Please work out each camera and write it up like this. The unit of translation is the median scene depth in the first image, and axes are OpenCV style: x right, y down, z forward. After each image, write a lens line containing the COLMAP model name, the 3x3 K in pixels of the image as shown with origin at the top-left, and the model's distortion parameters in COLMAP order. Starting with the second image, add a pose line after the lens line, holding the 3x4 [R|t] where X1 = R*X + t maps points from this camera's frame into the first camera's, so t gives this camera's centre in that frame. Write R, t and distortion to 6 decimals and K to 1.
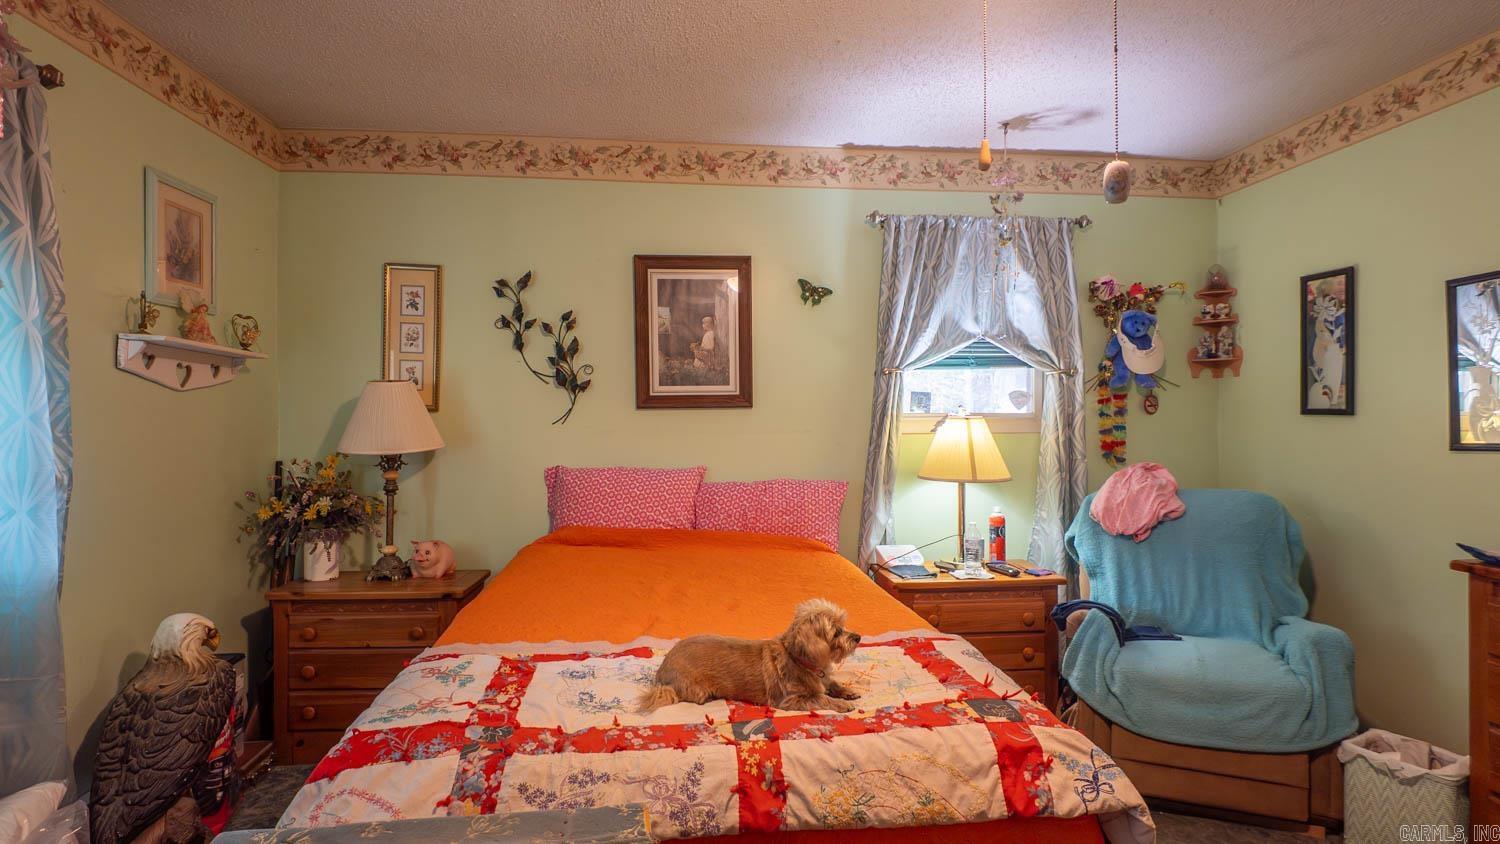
lens RADIAL K [[776.2, 0, 750.4], [0, 776.2, 423.4], [0, 0, 1]] dist [0.021186, -0.028868]
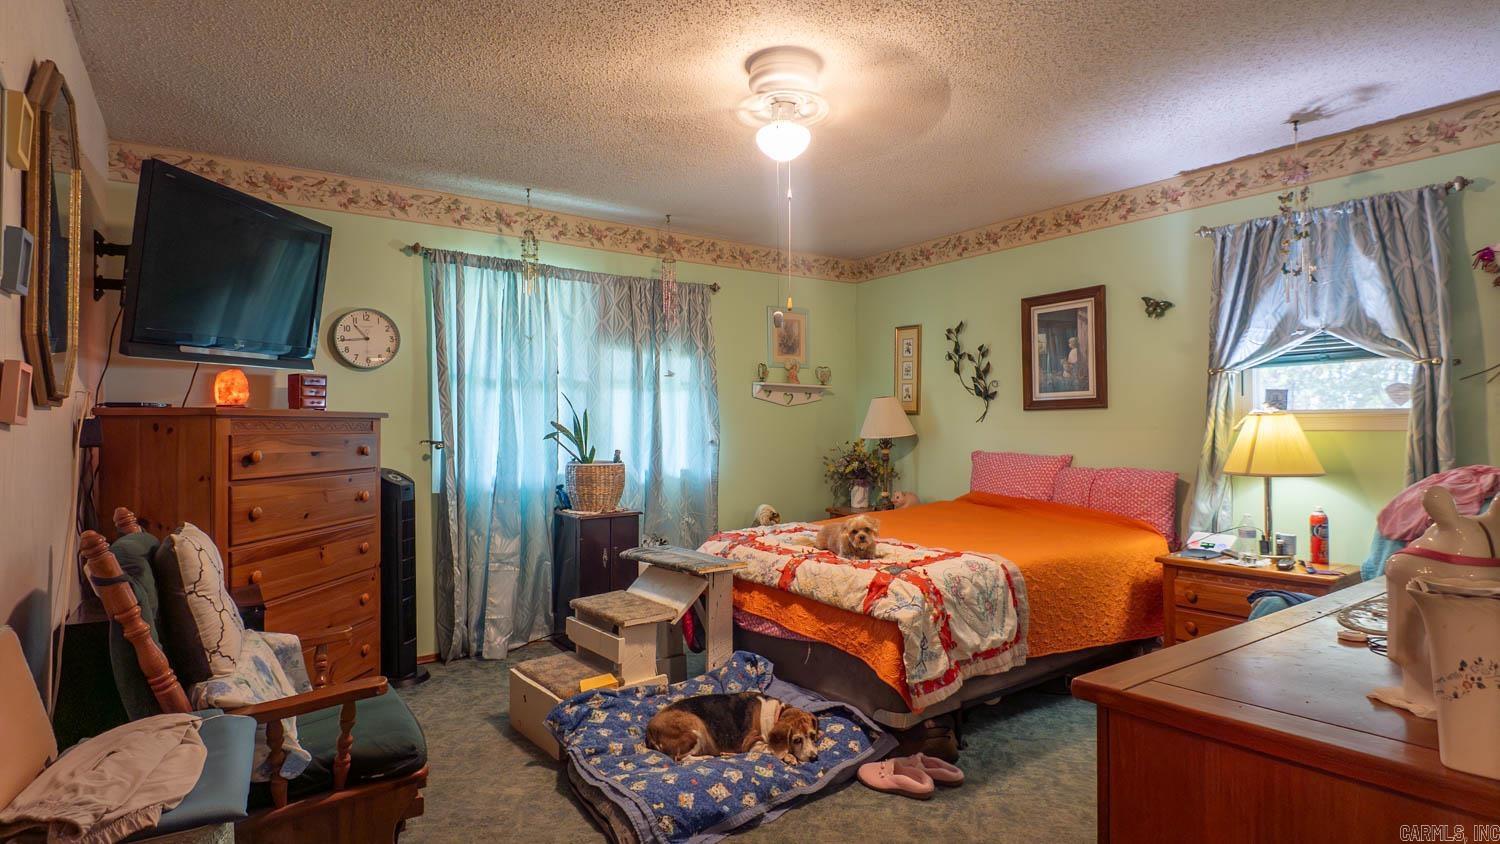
lens RADIAL K [[776.2, 0, 734.1], [0, 776.2, 425.6], [0, 0, 1]] dist [0.021186, -0.028868]
pose [[0.471143, 0.000934, -0.882056, 0.833084], [-0.005576, 0.999983, -0.001919, 0.013166], [0.882039, 0.005822, 0.471140, -0.100938]]
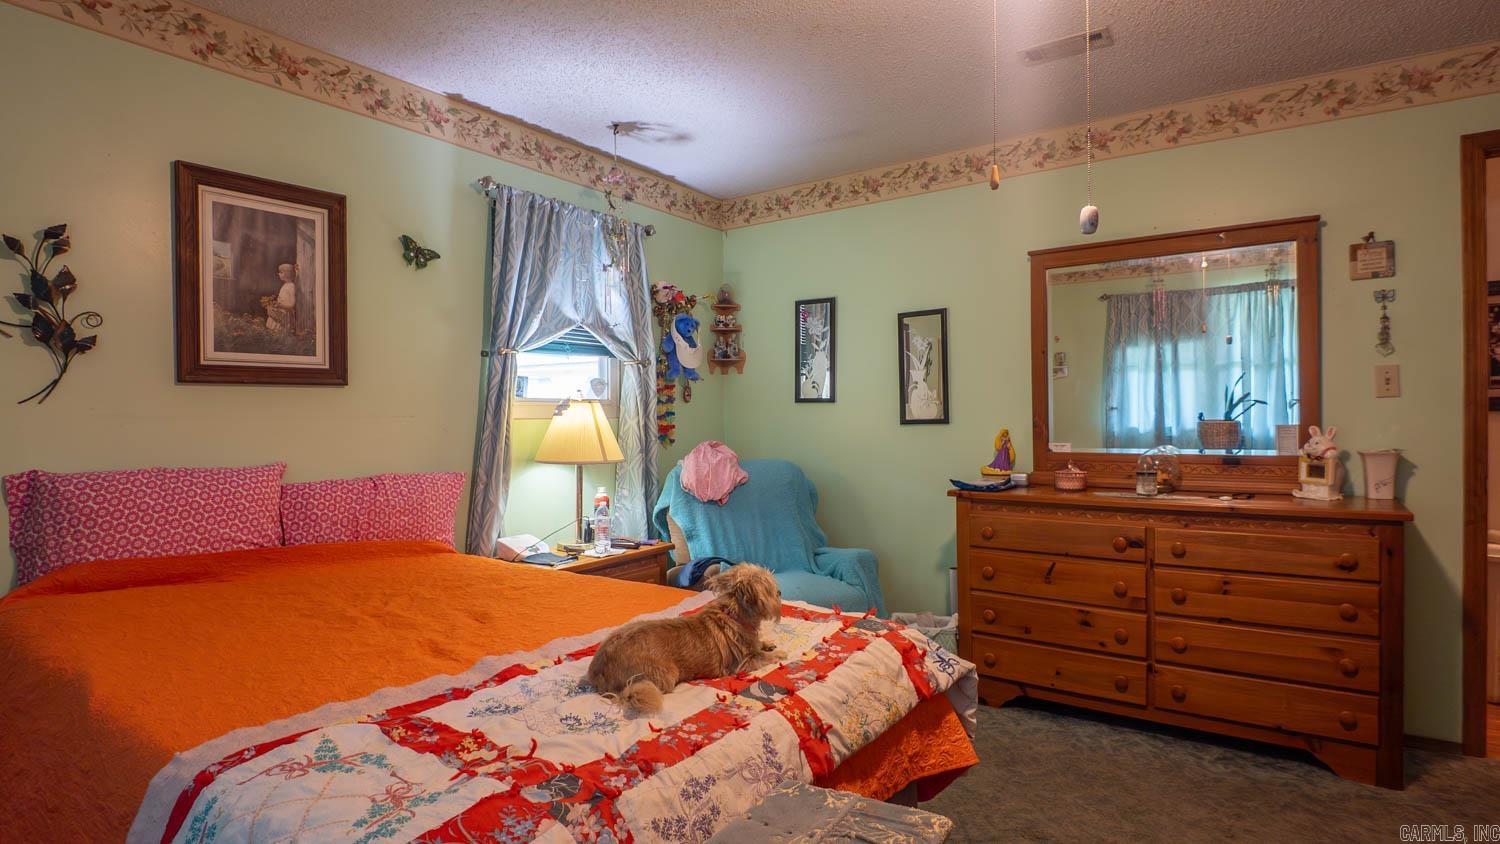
lens RADIAL K [[776.2, 0, 752.9], [0, 776.2, 421.3], [0, 0, 1]] dist [0.021186, -0.028868]
pose [[0.656086, -0.004507, 0.754673, -0.337064], [0.011392, 0.999927, -0.003932, 0.024343], [-0.754600, 0.011177, 0.656089, 0.162493]]
